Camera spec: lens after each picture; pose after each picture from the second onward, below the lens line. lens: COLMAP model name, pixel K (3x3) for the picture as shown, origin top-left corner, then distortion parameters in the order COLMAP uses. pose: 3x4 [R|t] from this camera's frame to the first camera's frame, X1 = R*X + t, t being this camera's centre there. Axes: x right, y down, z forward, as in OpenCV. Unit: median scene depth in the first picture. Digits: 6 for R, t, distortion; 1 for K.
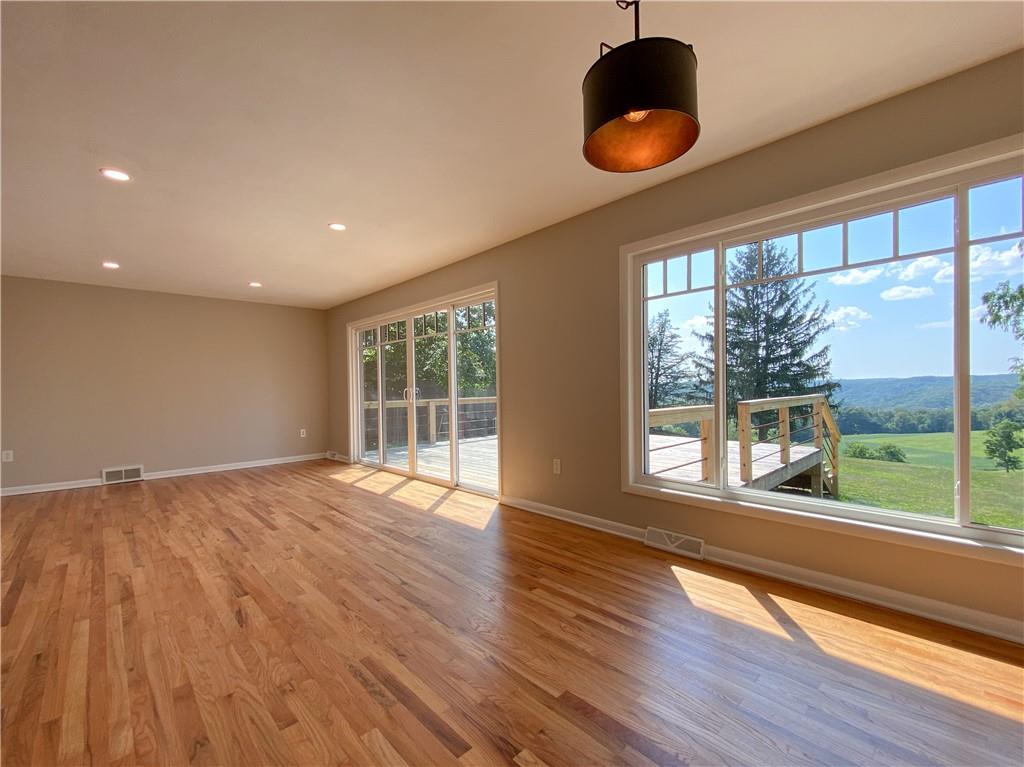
lens RADIAL K [[438.8, 0, 509.0], [0, 438.8, 391.8], [0, 0, 1]] dist [-0.000543, -0.000137]
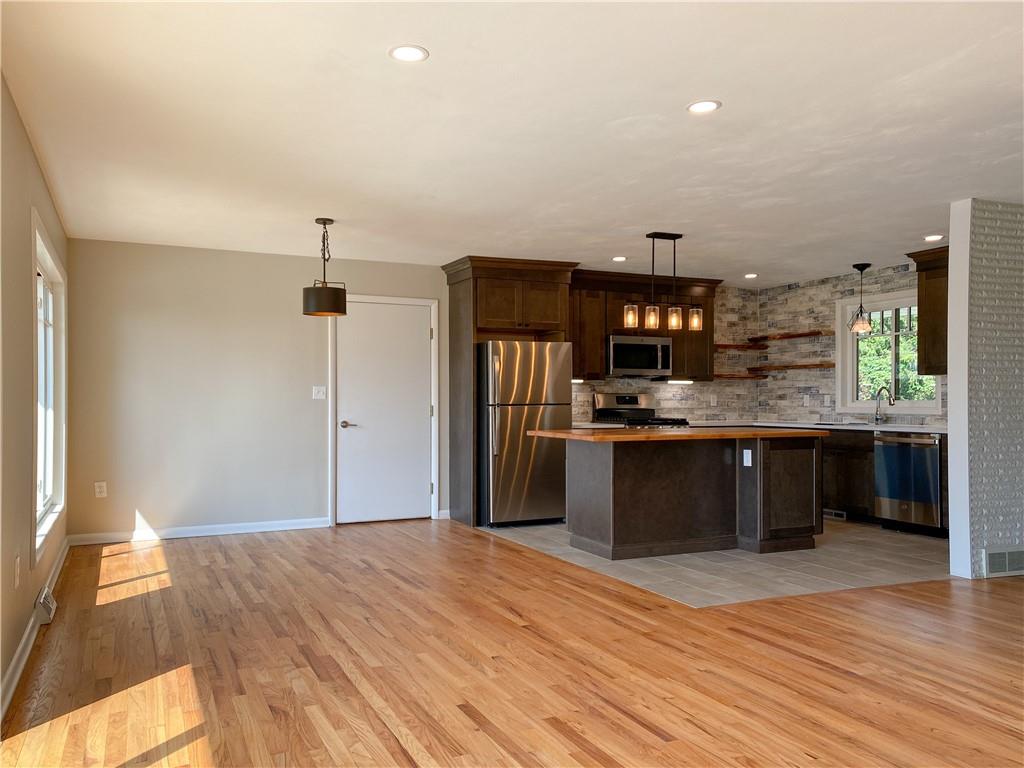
lens RADIAL K [[799.4, 0, 510.9], [0, 799.4, 407.1], [0, 0, 1]] dist [0.002262, -0.000006]
pose [[-0.953862, 0.015519, 0.299845, -0.970452], [0.019919, 0.999734, 0.011622, -0.022594], [-0.299584, 0.017058, -0.953917, 2.336784]]
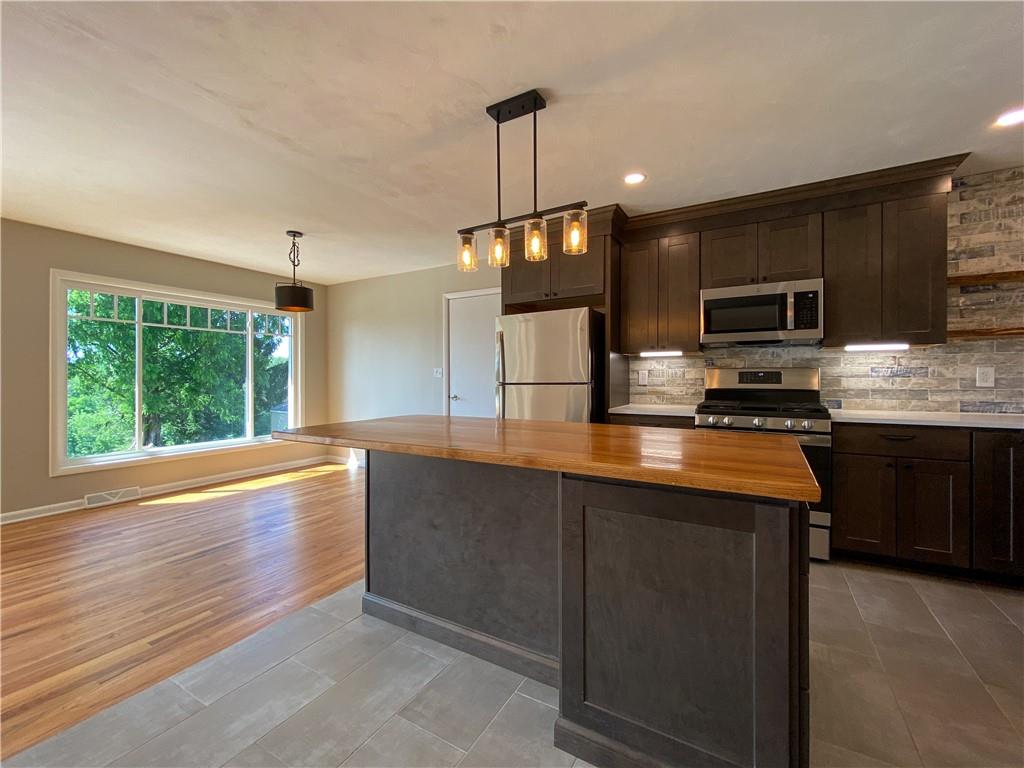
lens RADIAL K [[427.9, 0, 513.2], [0, 427.9, 379.7], [0, 0, 1]] dist [0.002138, 0.000214]
pose [[-0.292937, 0.014750, 0.956018, -1.424248], [0.018181, 0.999786, -0.009855, 0.002128], [-0.955959, 0.014495, -0.293143, 0.184231]]
